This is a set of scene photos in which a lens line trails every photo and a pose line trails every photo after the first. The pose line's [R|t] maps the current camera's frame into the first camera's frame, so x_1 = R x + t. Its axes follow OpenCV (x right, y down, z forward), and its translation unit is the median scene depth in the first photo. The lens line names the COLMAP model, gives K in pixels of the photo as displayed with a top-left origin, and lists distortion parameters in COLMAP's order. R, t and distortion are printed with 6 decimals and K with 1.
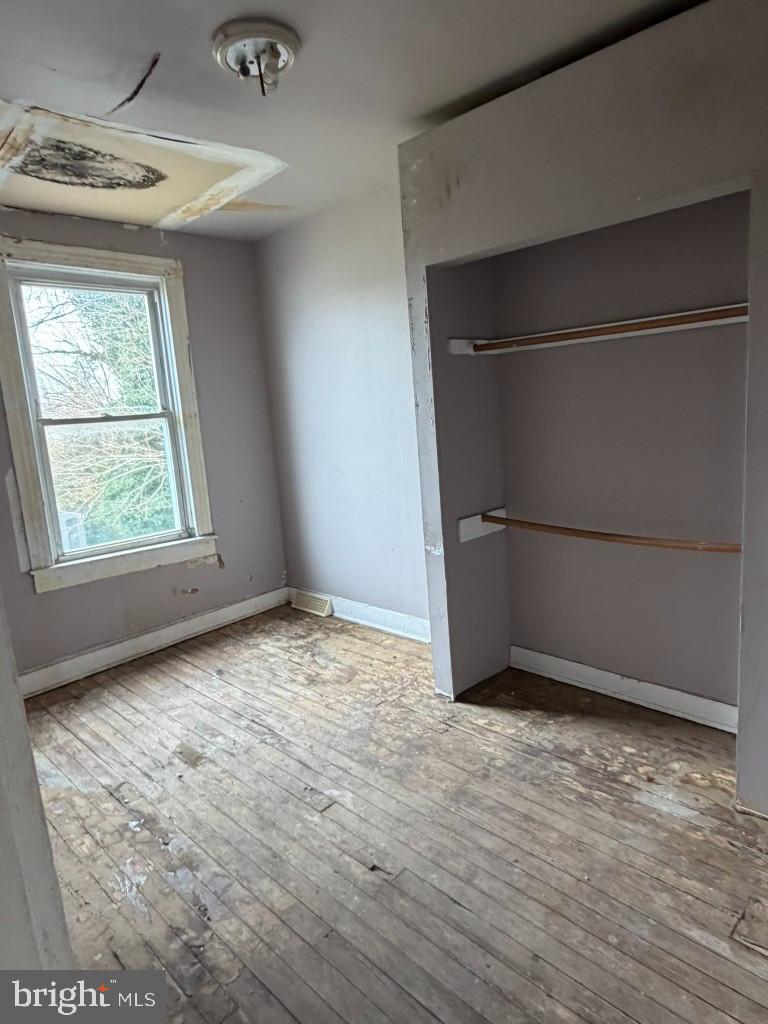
lens RADIAL K [[621.4, 0, 384.2], [0, 621.4, 502.4], [0, 0, 1]] dist [0.002669, 0.000214]
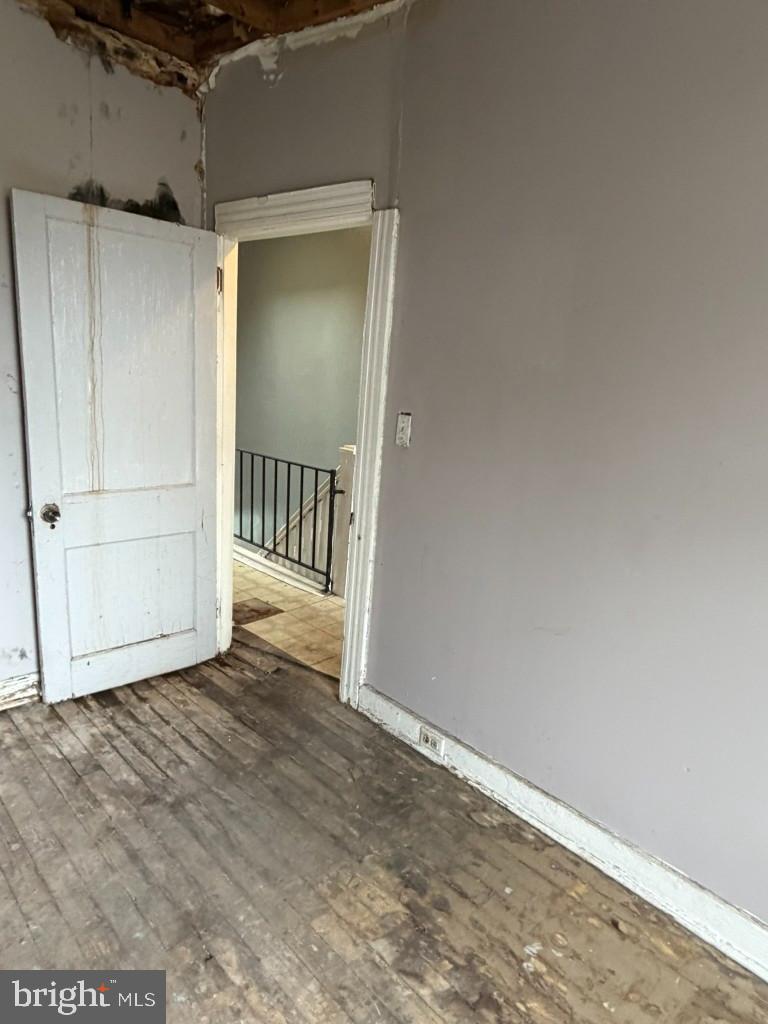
lens RADIAL K [[617.6, 0, 381.1], [0, 617.6, 510.4], [0, 0, 1]] dist [-0.000859, 0.000386]
pose [[-0.999438, -0.000766, 0.033527, -0.200302], [0.011966, 0.925797, 0.377831, -0.152685], [-0.031328, 0.378020, -0.925267, 1.183629]]
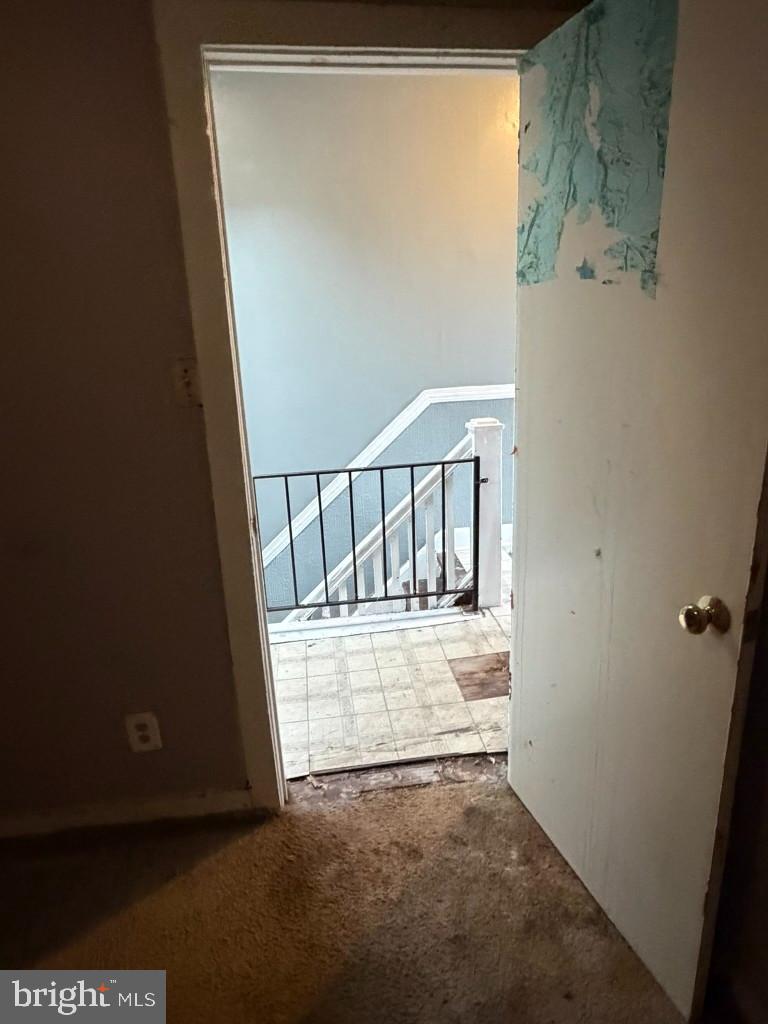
lens RADIAL K [[617.6, 0, 381.1], [0, 617.6, 510.4], [0, 0, 1]] dist [-0.000859, 0.000386]
pose [[-0.610884, 0.323474, -0.722624, 0.920741], [-0.053362, 0.893829, 0.445222, -0.084962], [0.789920, 0.310540, -0.528764, 0.261290]]
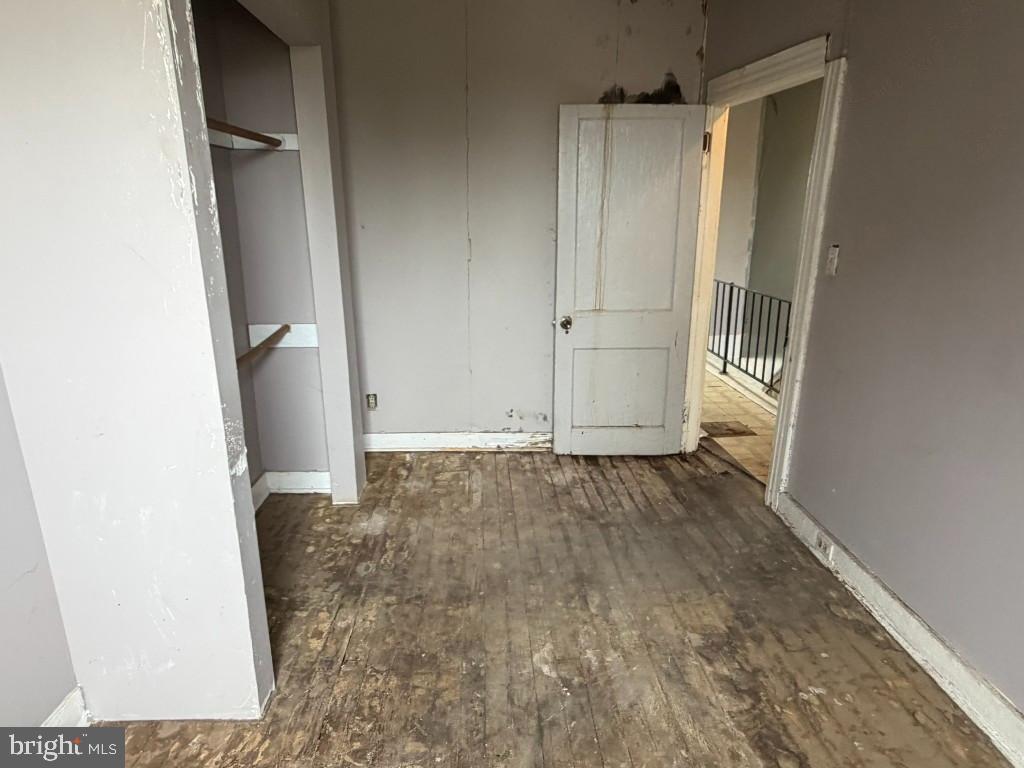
lens RADIAL K [[617.6, 0, 503.5], [0, 617.6, 381.4], [0, 0, 1]] dist [-0.000859, 0.000386]
pose [[-0.719989, -0.110880, 0.685071, -0.530035], [0.170071, 0.928862, 0.329077, -0.155773], [-0.672824, 0.353443, -0.649912, 1.372203]]
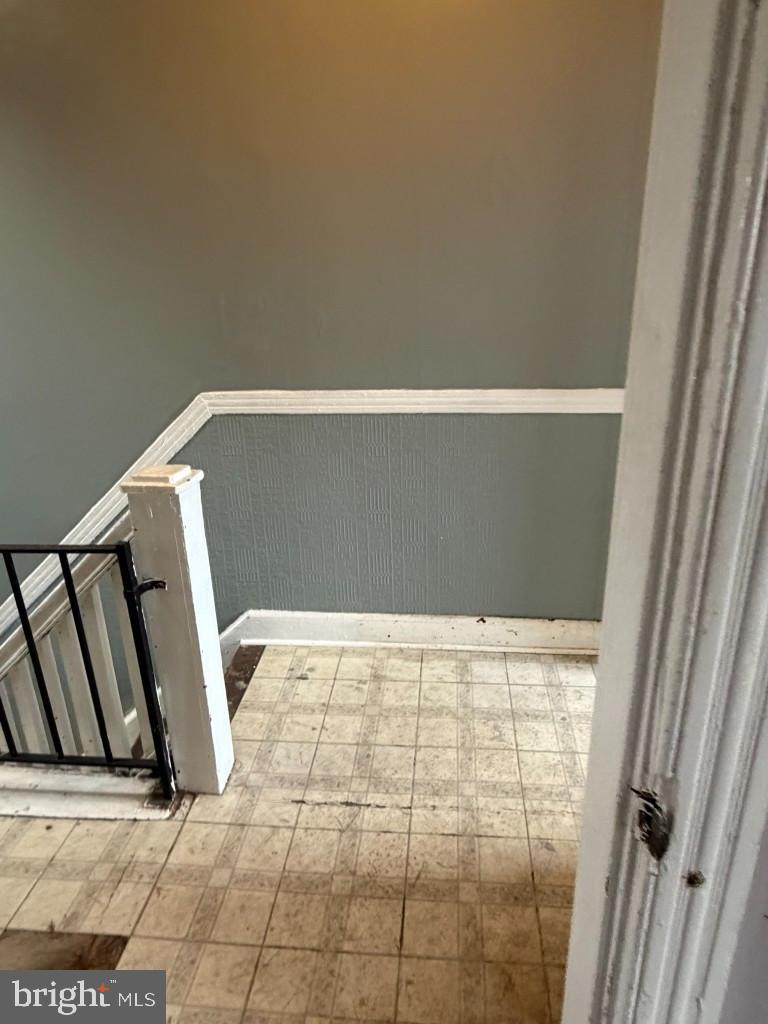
lens RADIAL K [[623.5, 0, 391.6], [0, 623.5, 503.7], [0, 0, 1]] dist [-0.000039, 0.001768]
pose [[-0.782374, 0.296450, -0.547730, 0.078501], [-0.026557, 0.862772, 0.504895, -0.019055], [0.622243, 0.409562, -0.667138, 0.310323]]
